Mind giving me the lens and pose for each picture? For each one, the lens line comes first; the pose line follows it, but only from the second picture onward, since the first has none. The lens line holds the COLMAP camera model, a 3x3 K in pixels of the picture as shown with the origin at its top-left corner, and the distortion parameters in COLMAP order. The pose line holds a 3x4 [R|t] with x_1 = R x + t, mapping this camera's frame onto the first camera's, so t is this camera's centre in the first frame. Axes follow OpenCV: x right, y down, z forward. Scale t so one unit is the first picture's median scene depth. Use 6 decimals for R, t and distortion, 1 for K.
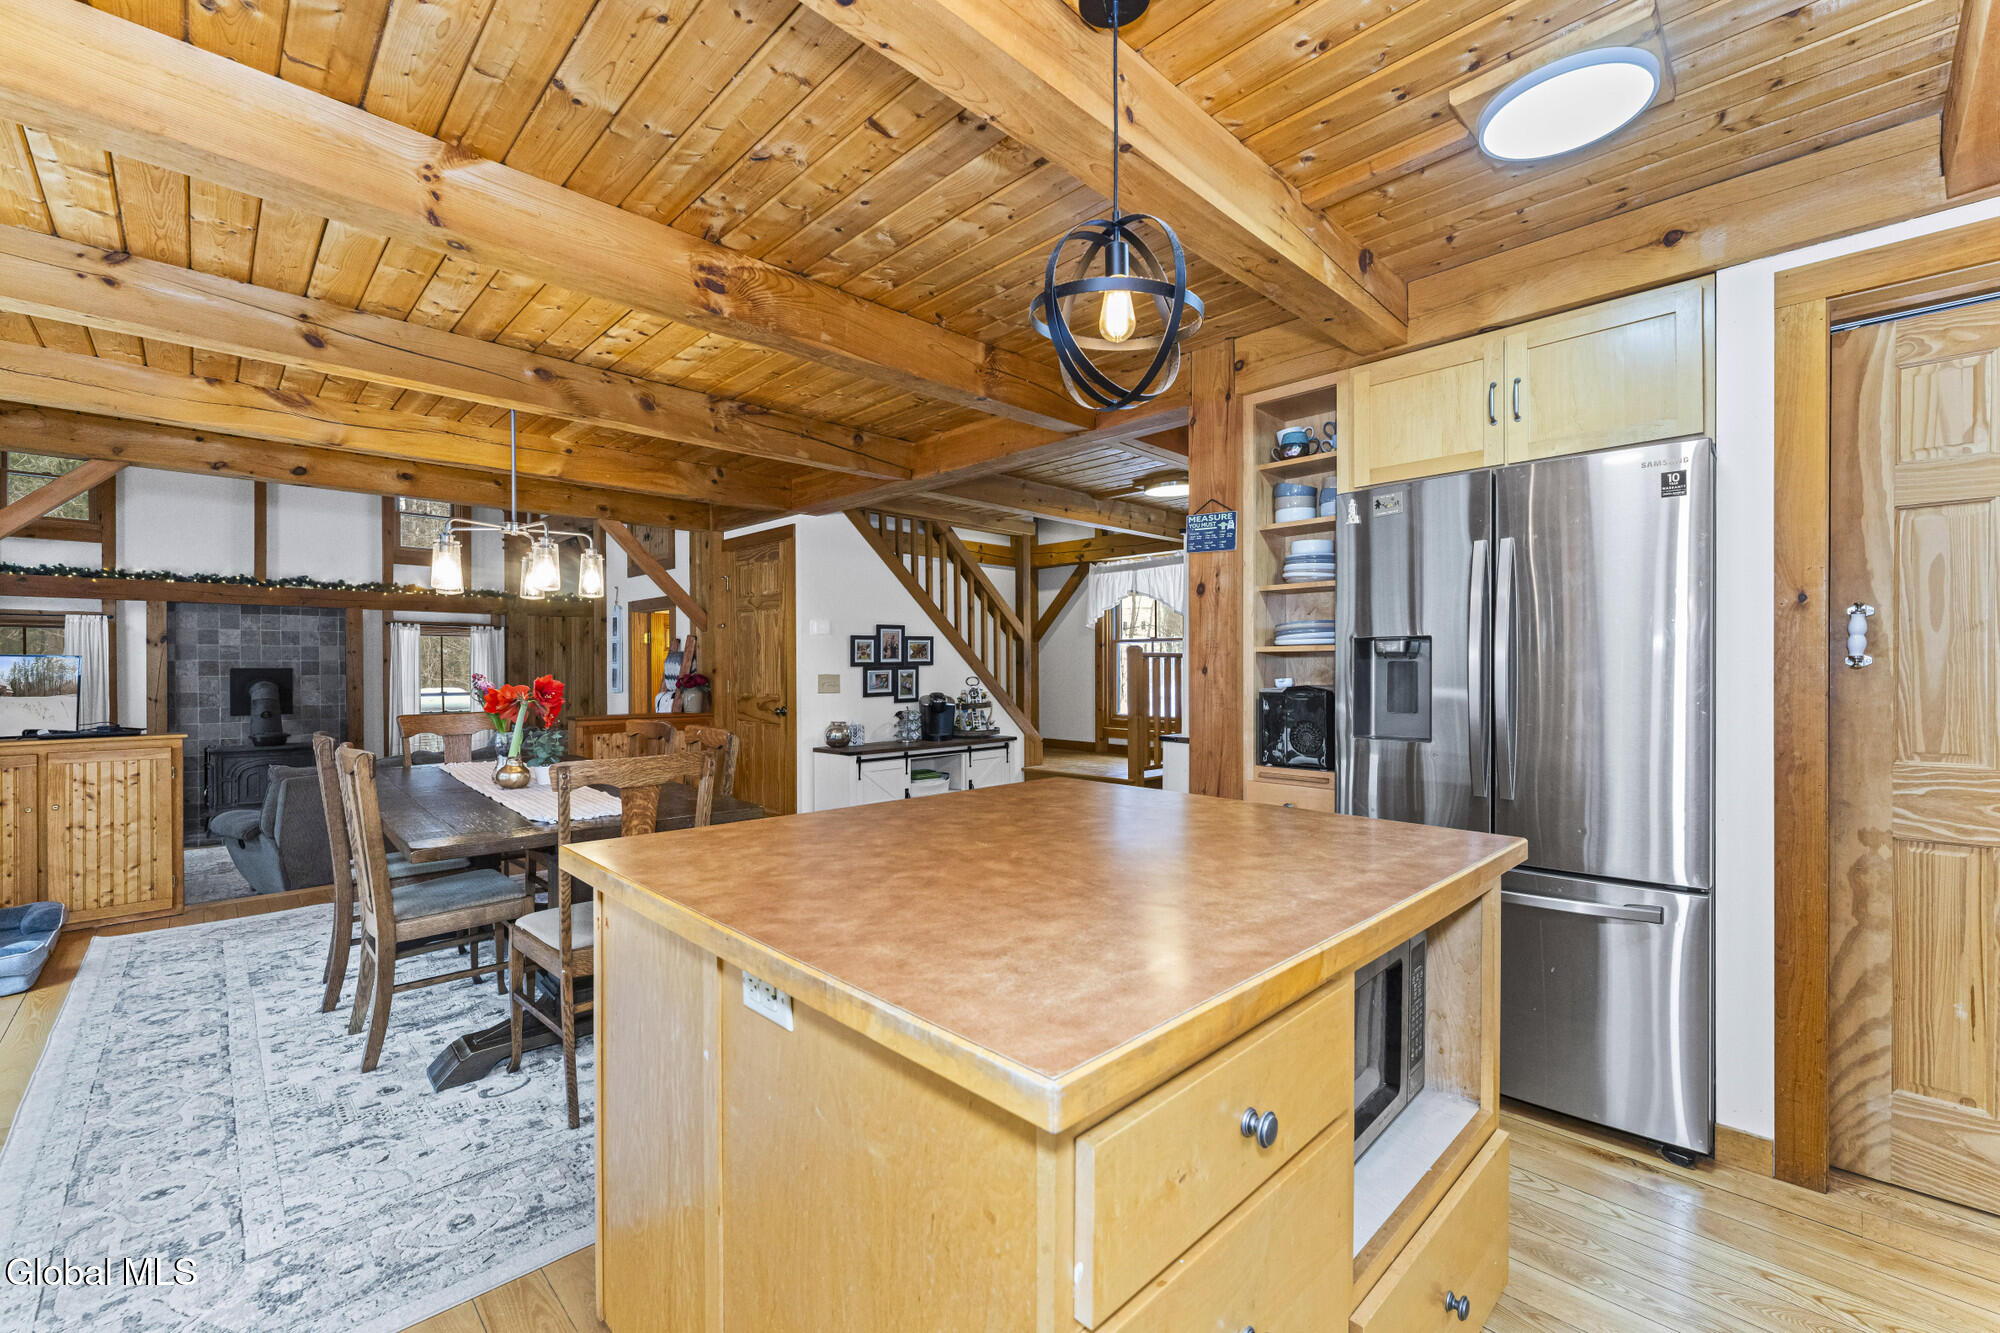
lens RADIAL K [[819.7, 0, 992.1], [0, 819.7, 669.8], [0, 0, 1]] dist [0.000322, 0.000223]
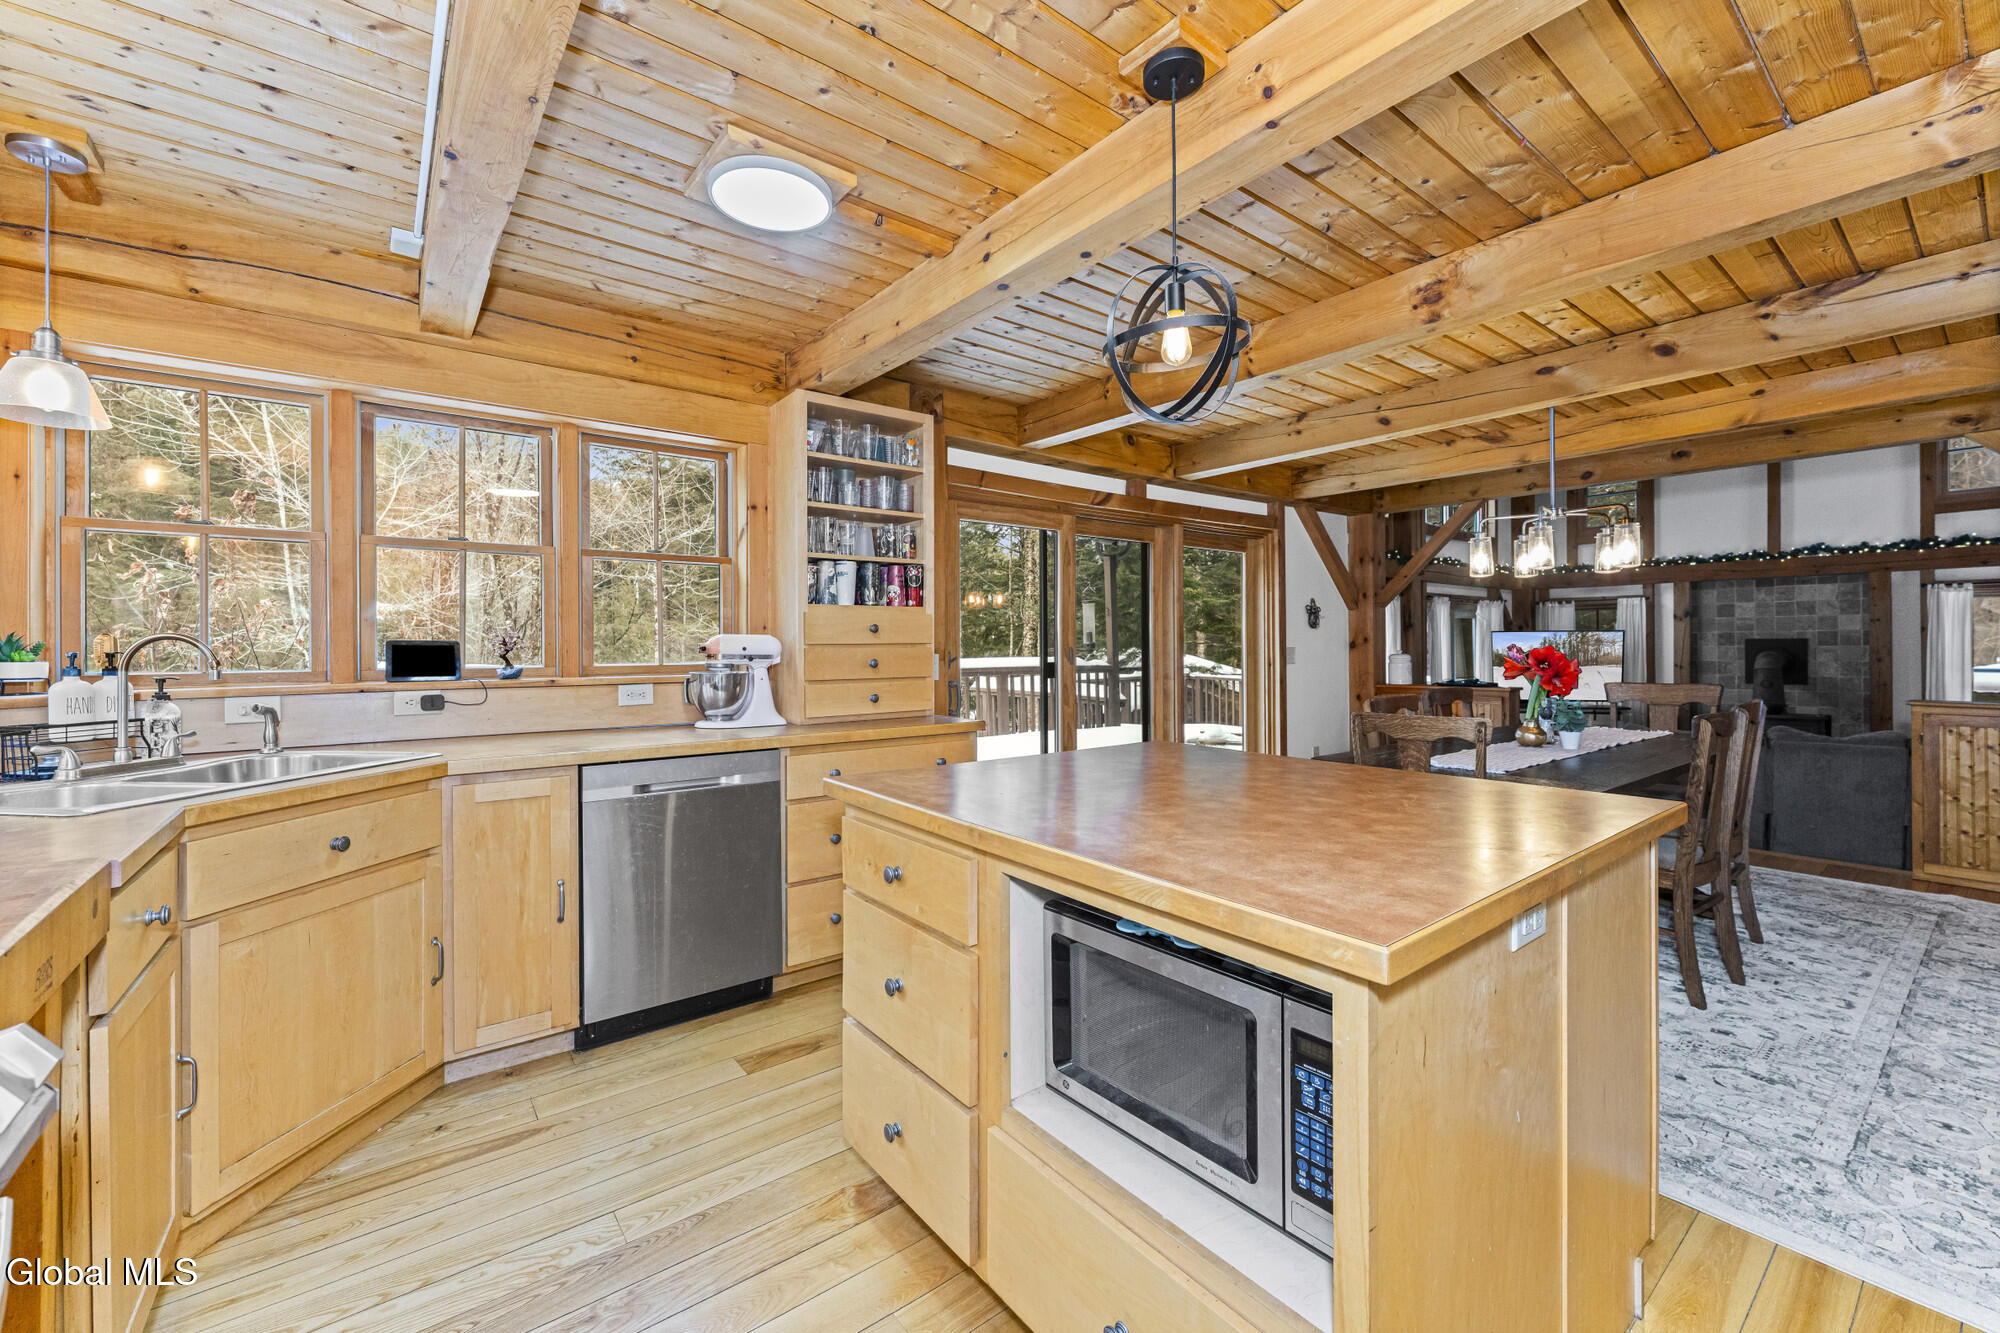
lens RADIAL K [[806.4, 0, 998.0], [0, 806.4, 645.8], [0, 0, 1]] dist [0.000029, -0.000051]
pose [[-0.107995, 0.003673, -0.994145, 0.329367], [0.004668, 0.999984, 0.003188, -0.001146], [0.994140, -0.004296, -0.108010, 0.214252]]
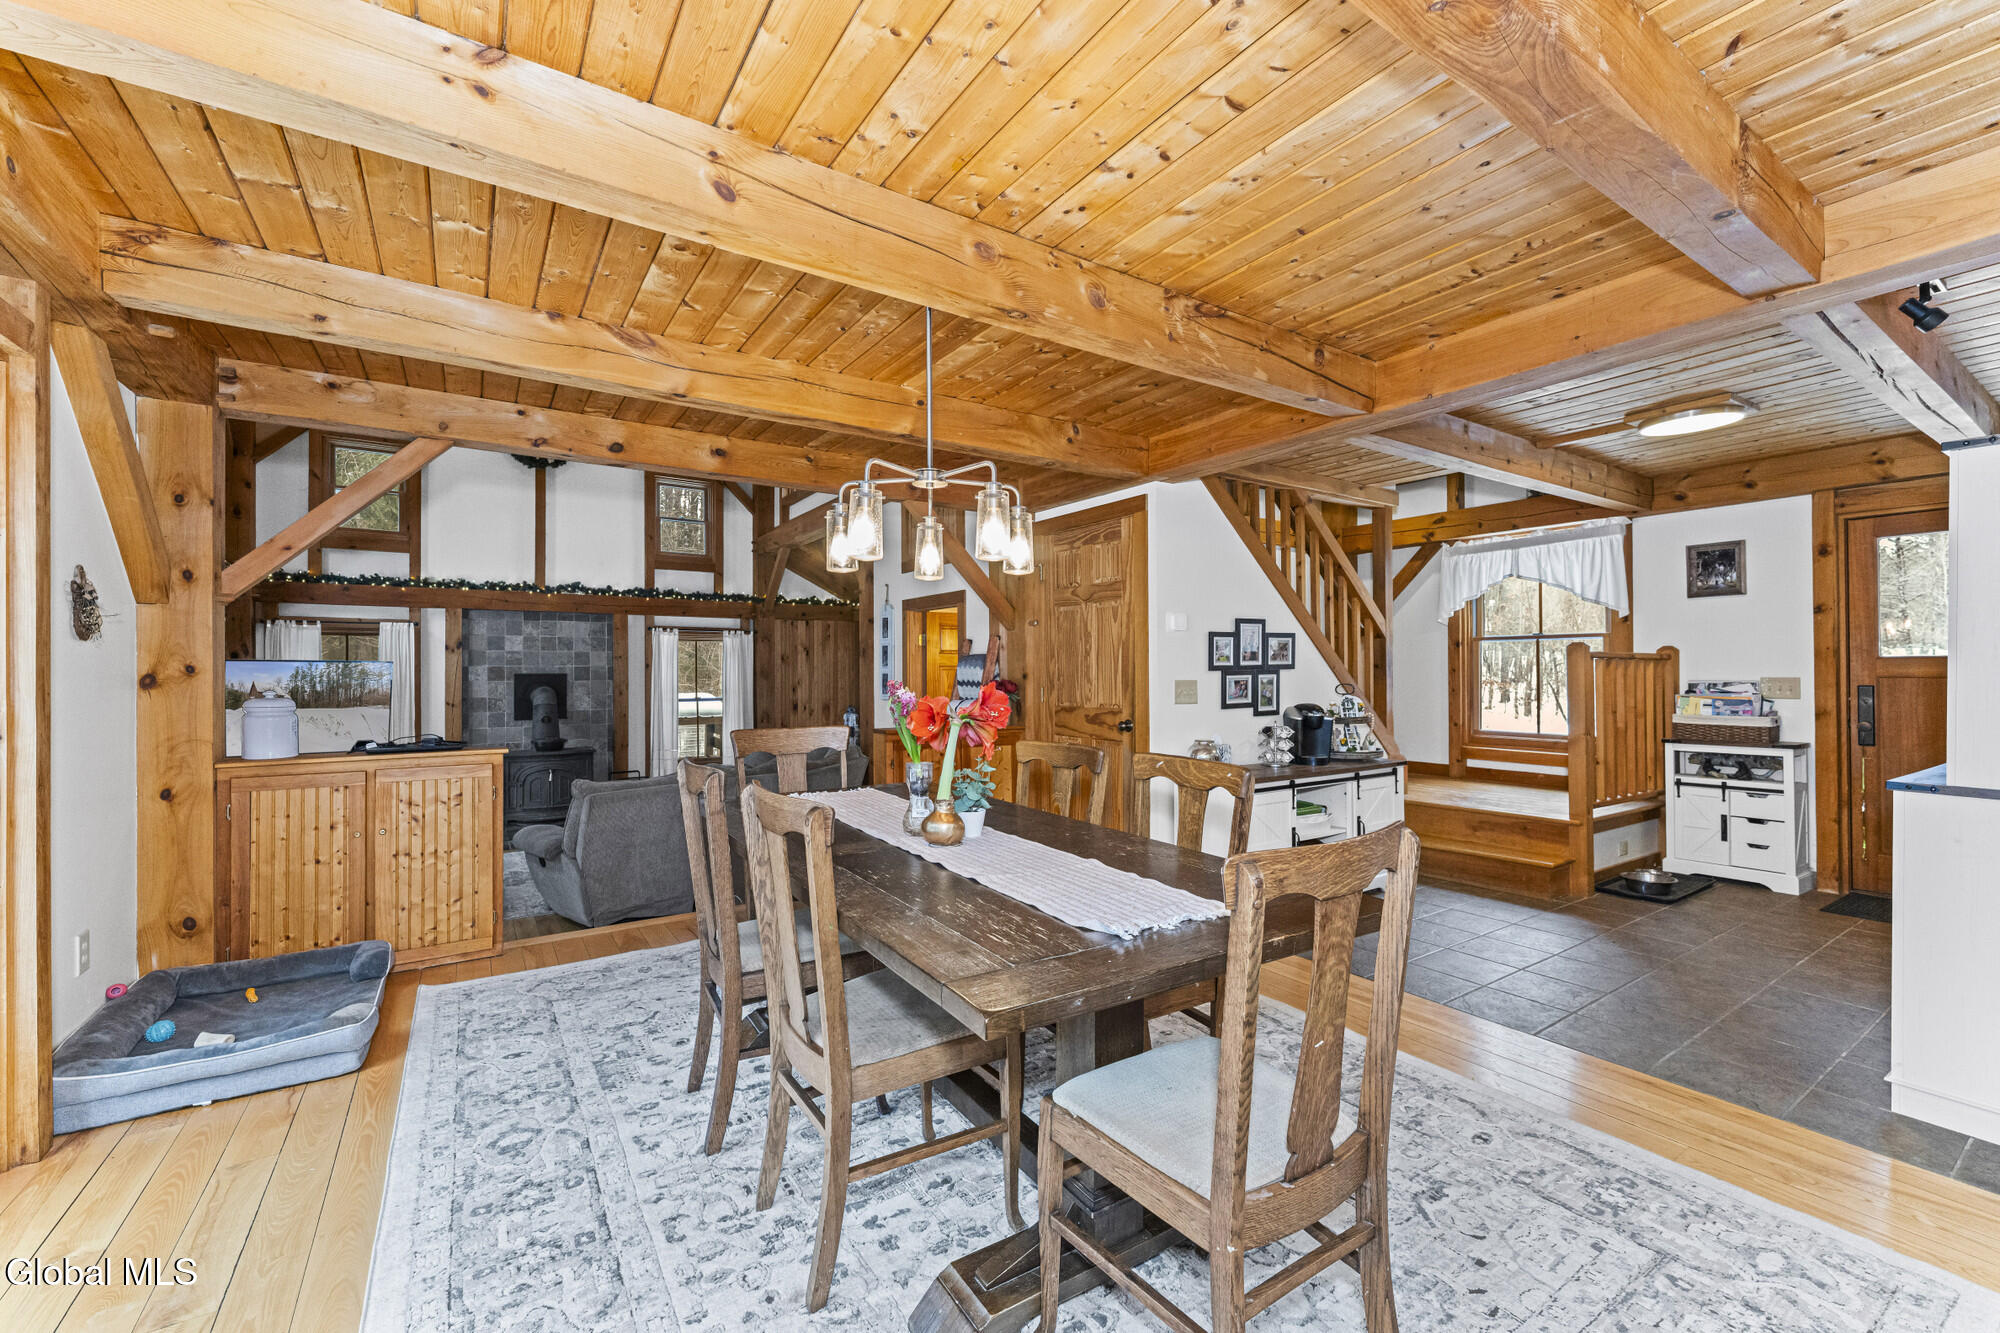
lens RADIAL K [[812.1, 0, 1000.0], [0, 812.1, 666.5], [0, 0, 1]] dist [-0.000074, -0.000276]
pose [[0.982802, -0.002512, -0.184648, -0.223265], [0.000637, 0.999948, -0.010213, -0.000071], [0.184664, 0.009919, 0.982752, 0.179152]]
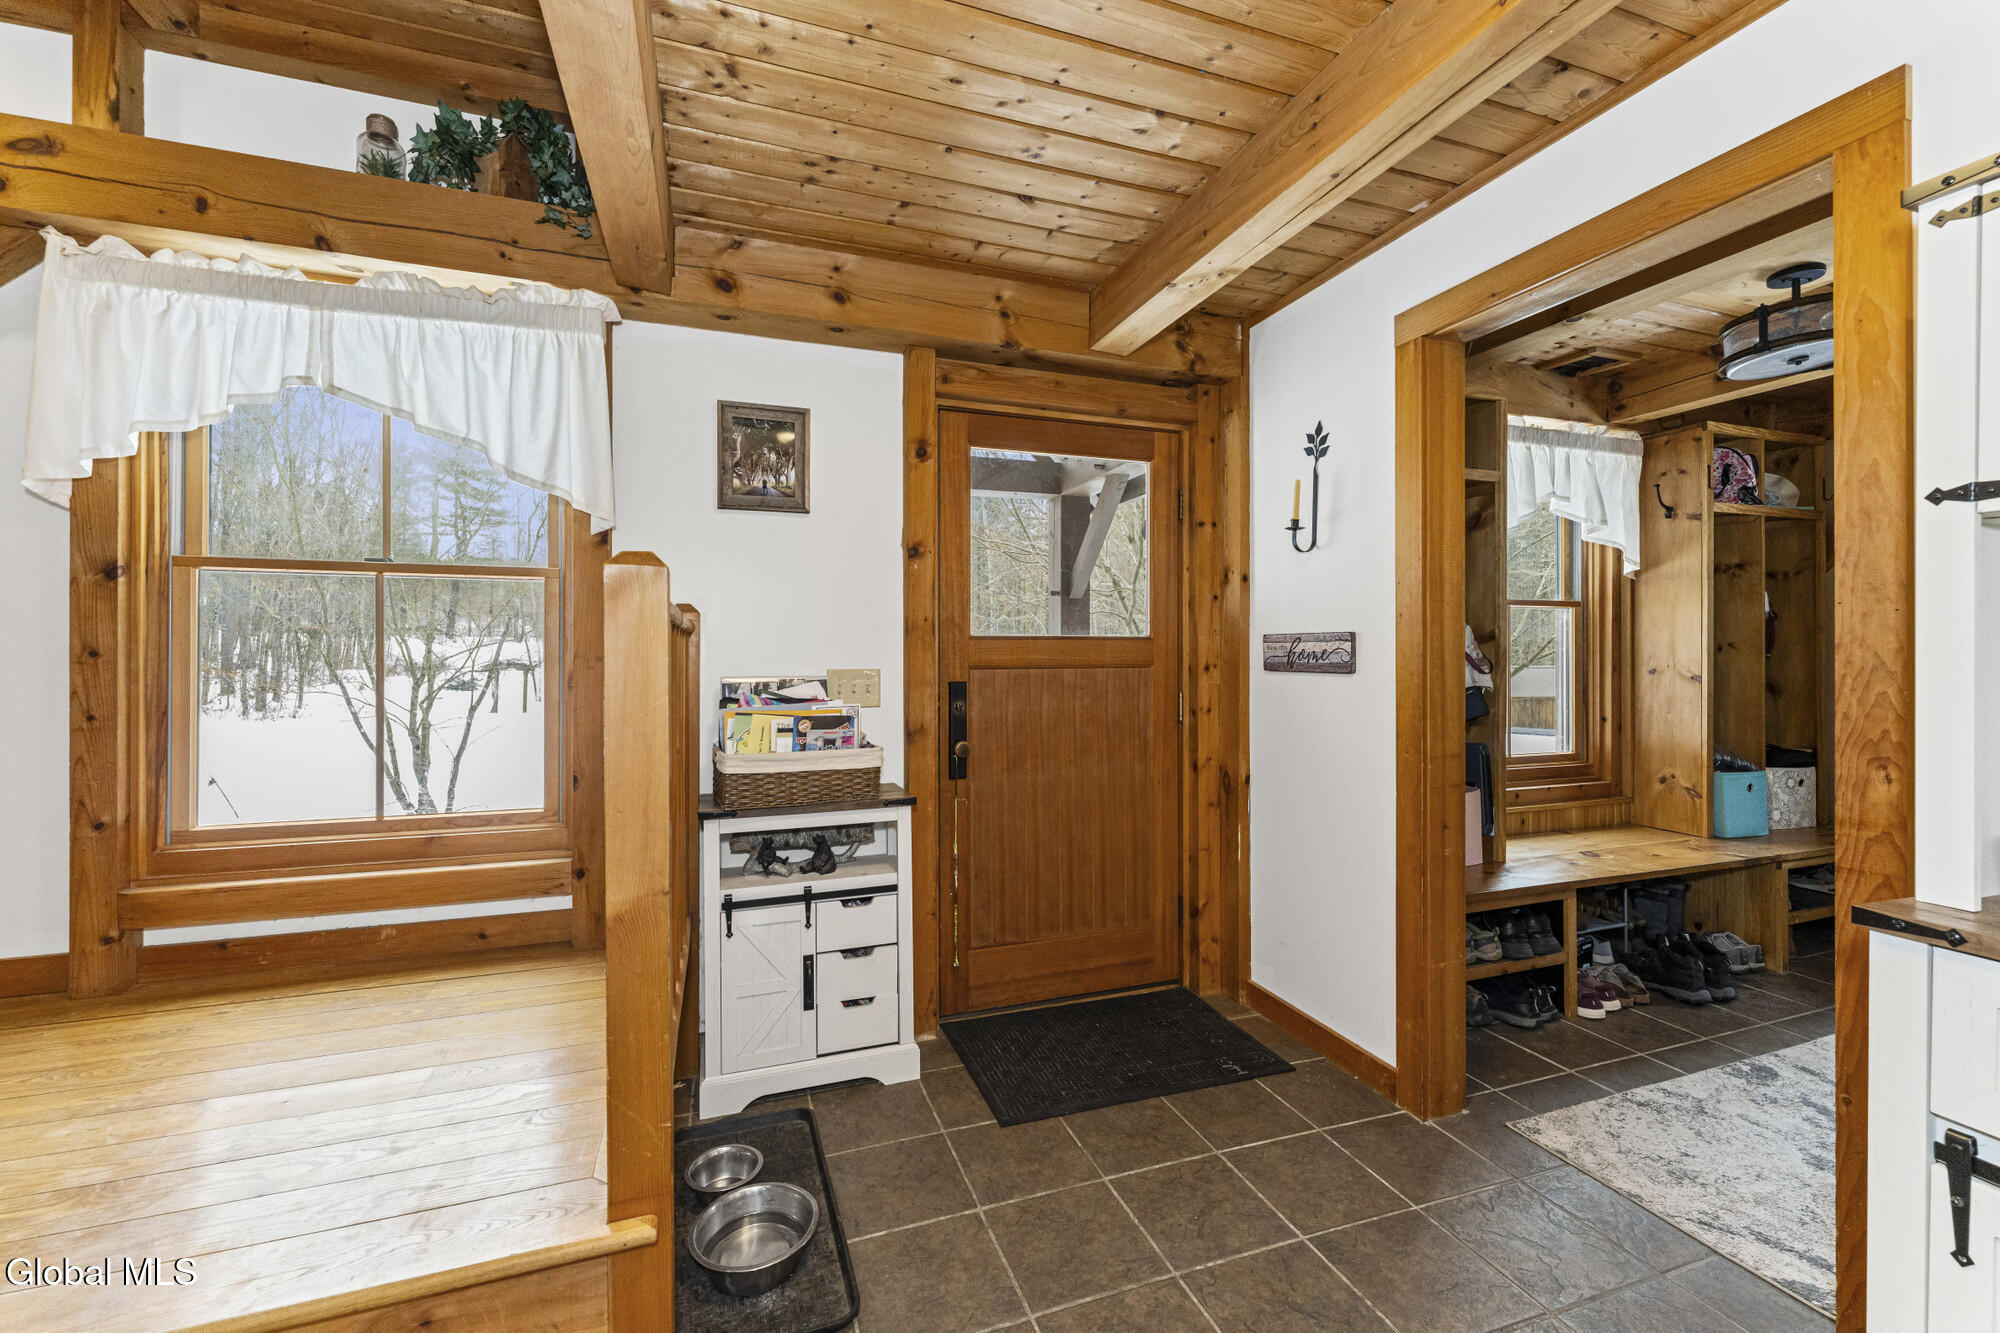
lens RADIAL K [[802.9, 0, 999.1], [0, 802.9, 655.7], [0, 0, 1]] dist [-0.001426, -0.000405]
pose [[0.417557, 0.001271, 0.908650, 0.030736], [0.001135, 0.999998, -0.001920, -0.003930], [-0.908650, 0.001833, 0.417555, 0.886161]]
